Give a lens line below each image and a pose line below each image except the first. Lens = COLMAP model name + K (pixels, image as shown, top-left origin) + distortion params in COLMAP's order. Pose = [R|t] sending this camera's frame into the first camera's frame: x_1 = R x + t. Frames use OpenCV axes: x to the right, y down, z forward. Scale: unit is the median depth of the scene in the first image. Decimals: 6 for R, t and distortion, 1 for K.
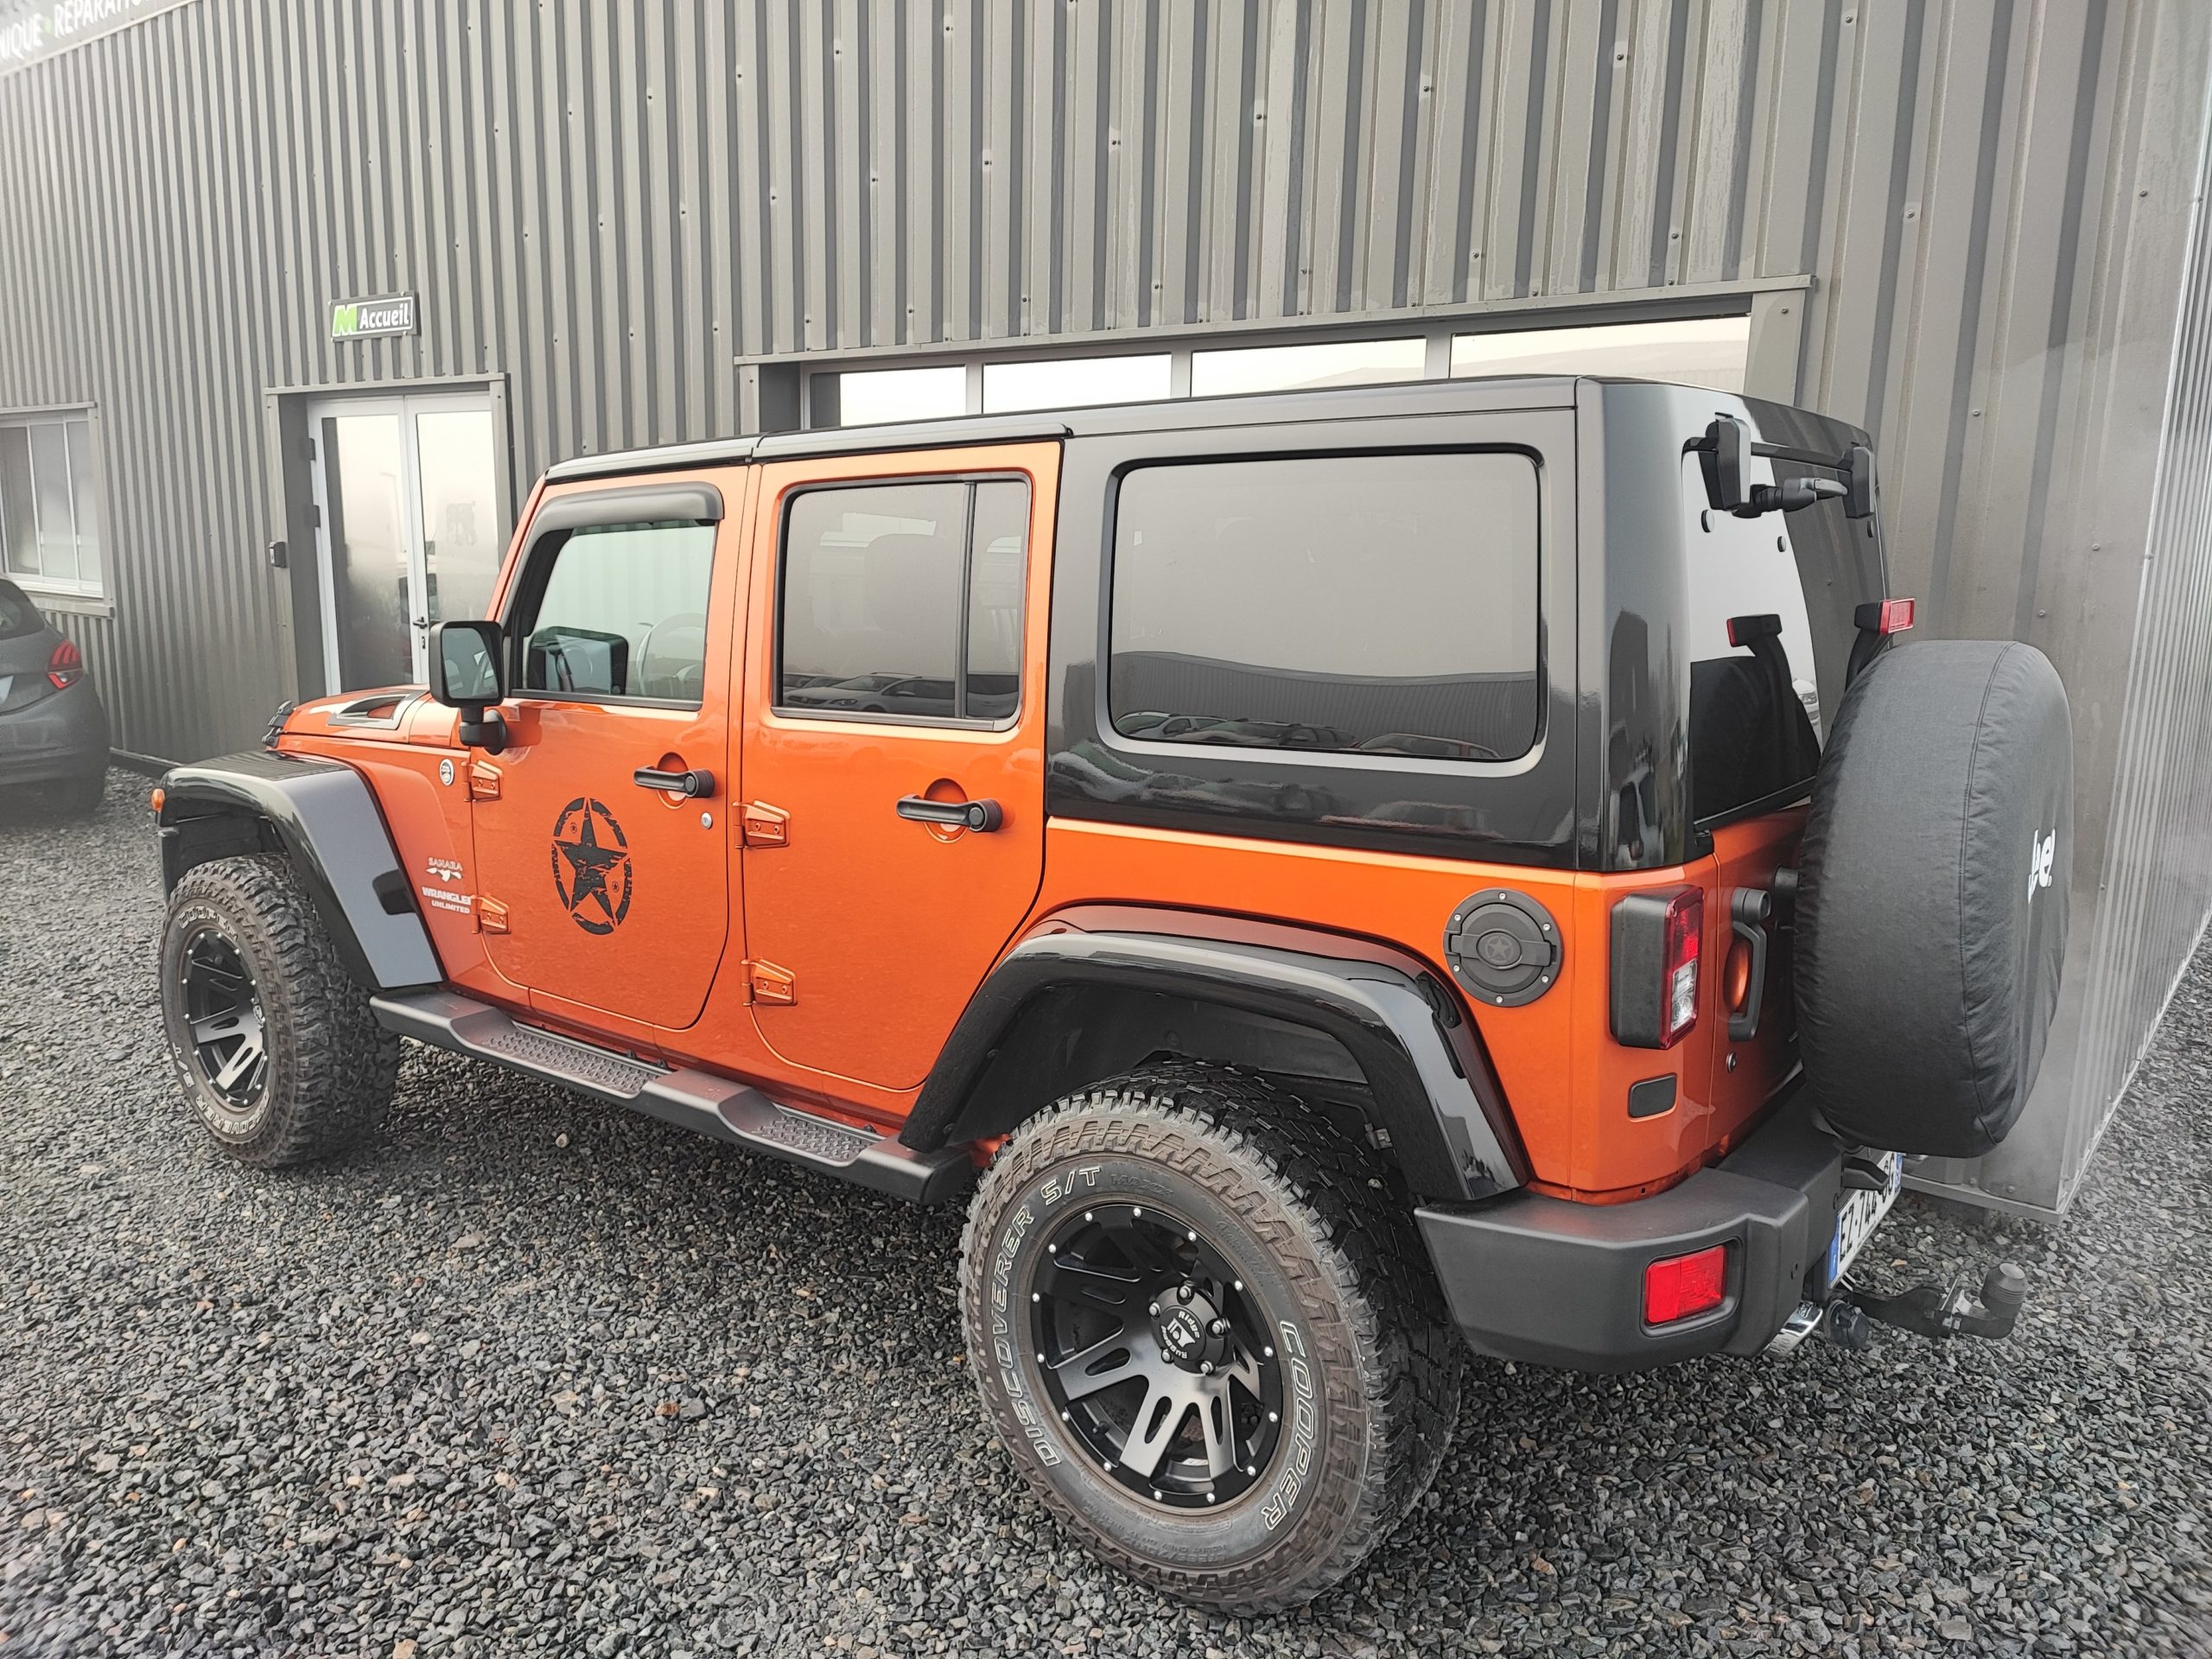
lens RADIAL K [[1594.3, 0, 1105.6], [0, 1594.3, 823.3], [0, 0, 1]] dist [0.074430, -0.092674]
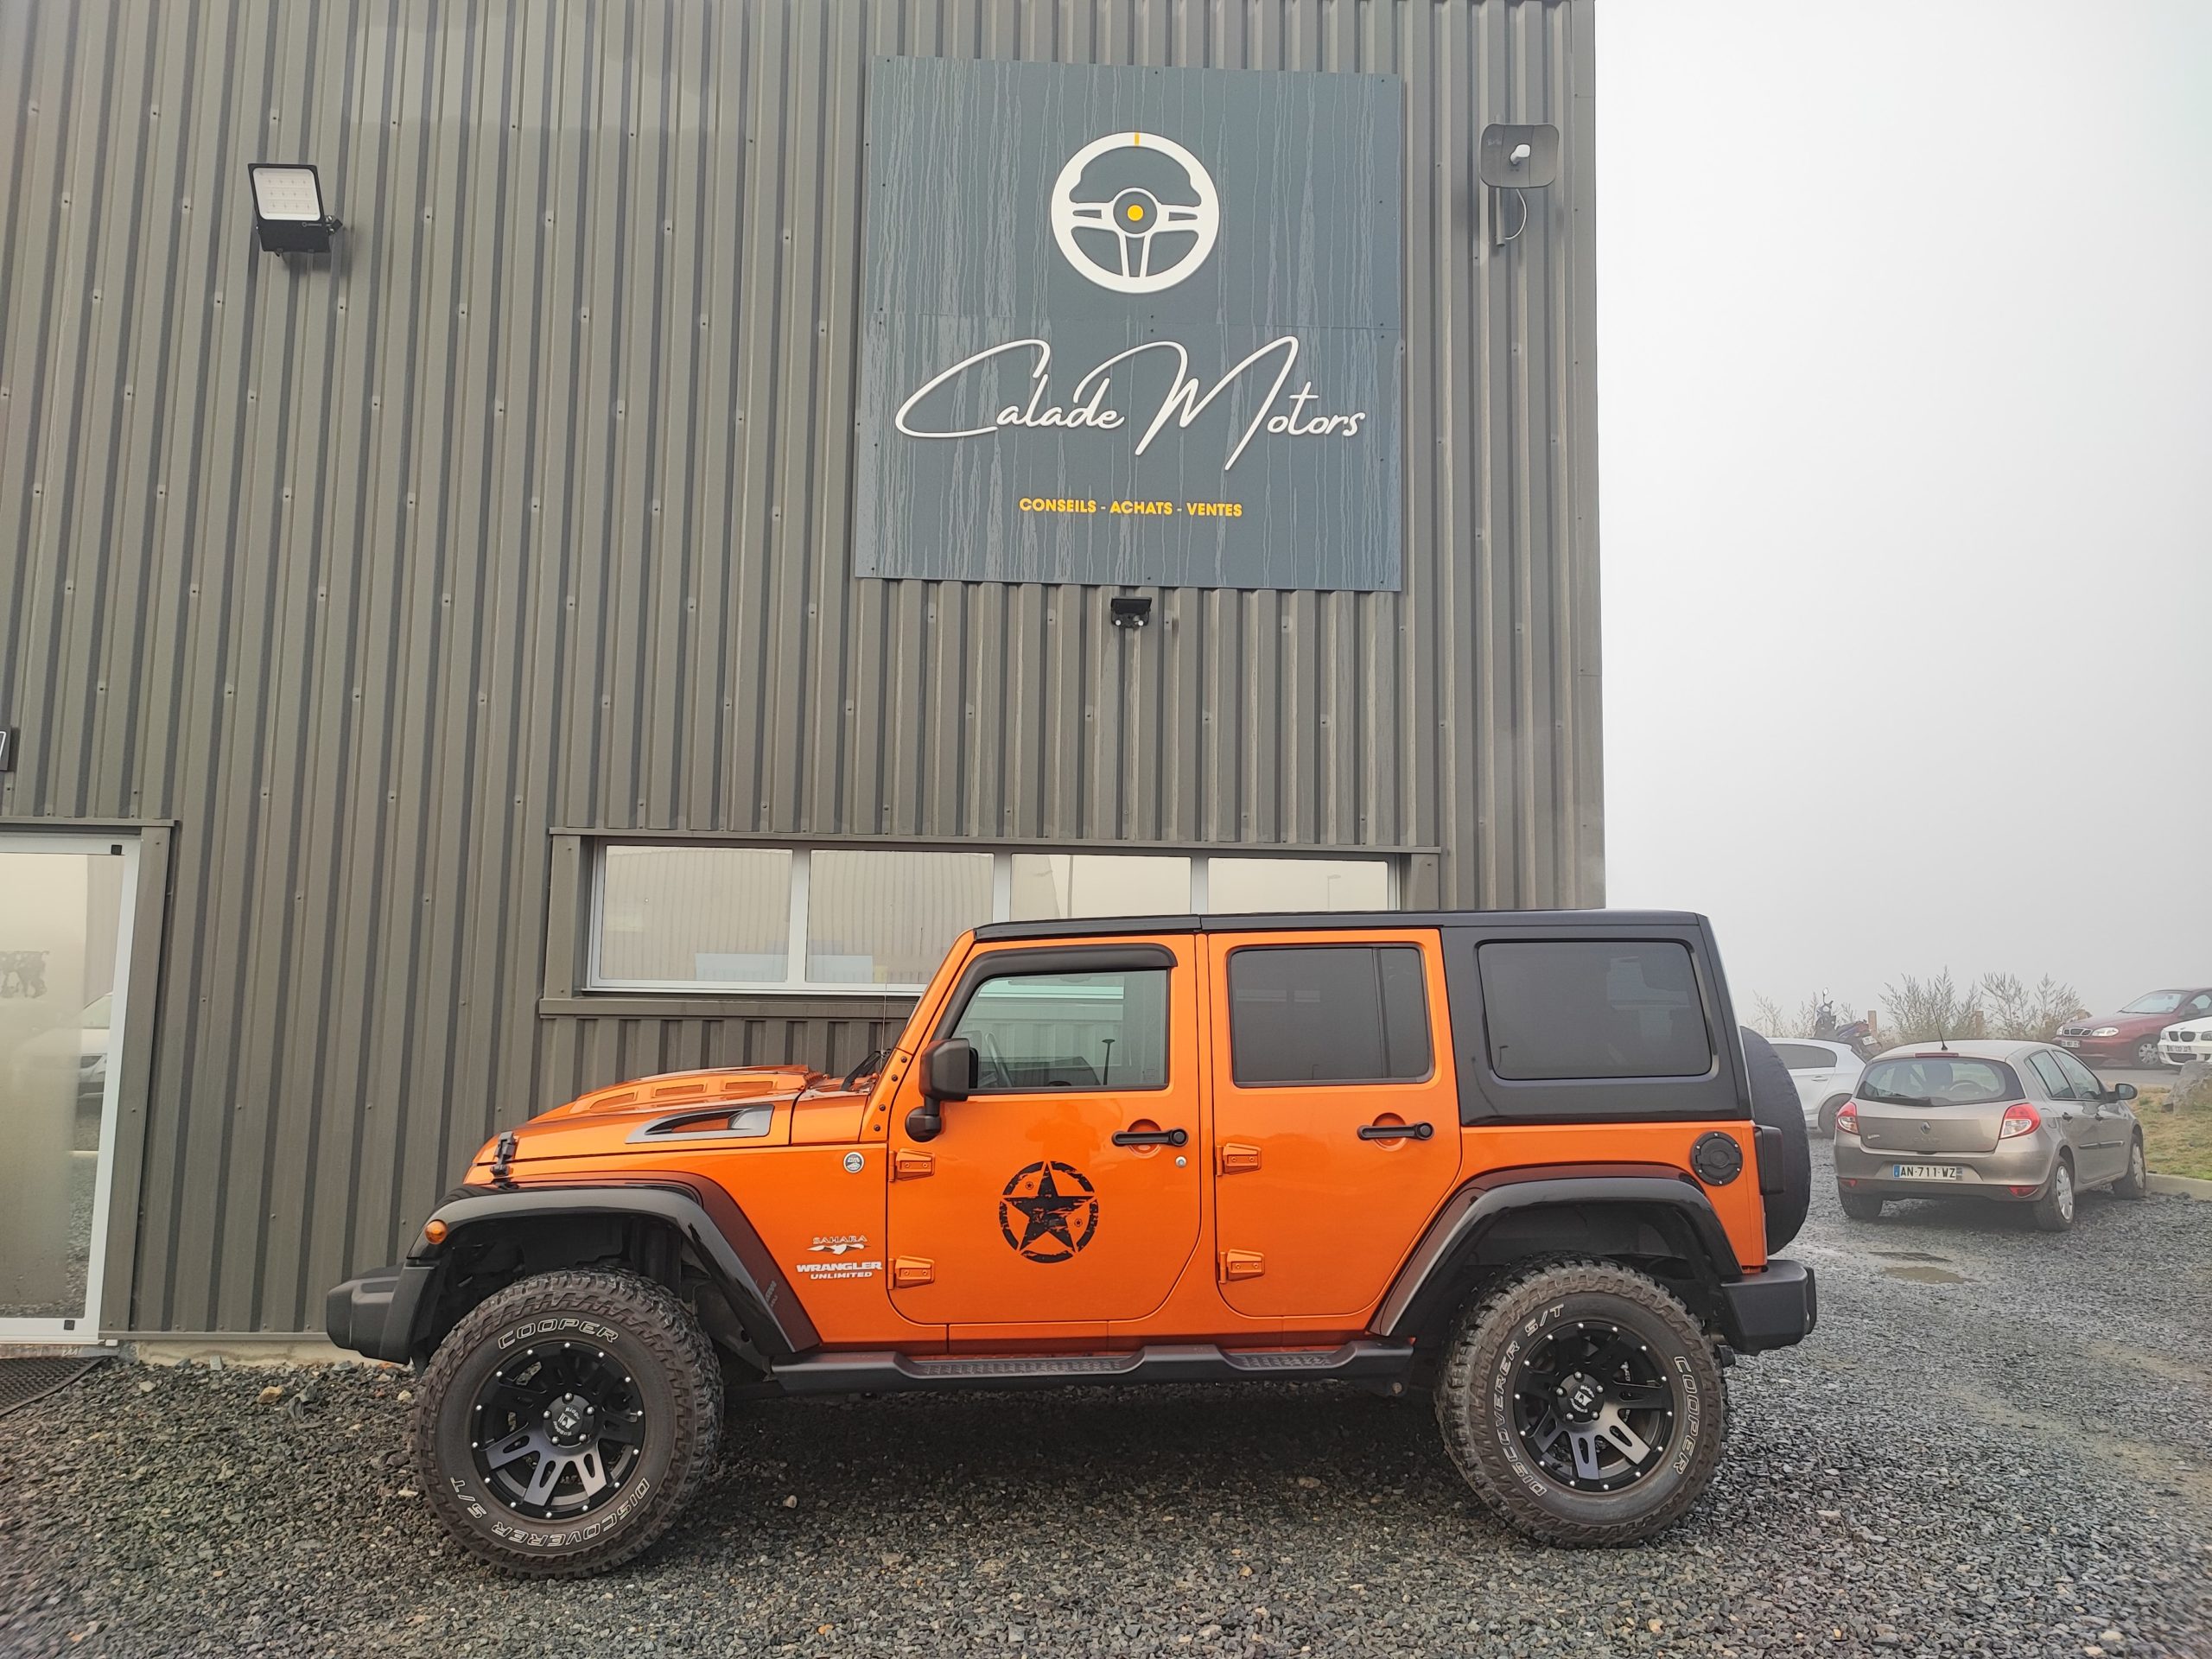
lens RADIAL K [[1608.2, 0, 1117.0], [0, 1608.2, 819.2], [0, 0, 1]] dist [0.008063, 0.096173]
pose [[0.753519, 0.069532, 0.653738, -1.235234], [0.117959, 0.963954, -0.238490, 0.039229], [-0.646757, 0.256821, 0.718156, -0.133599]]
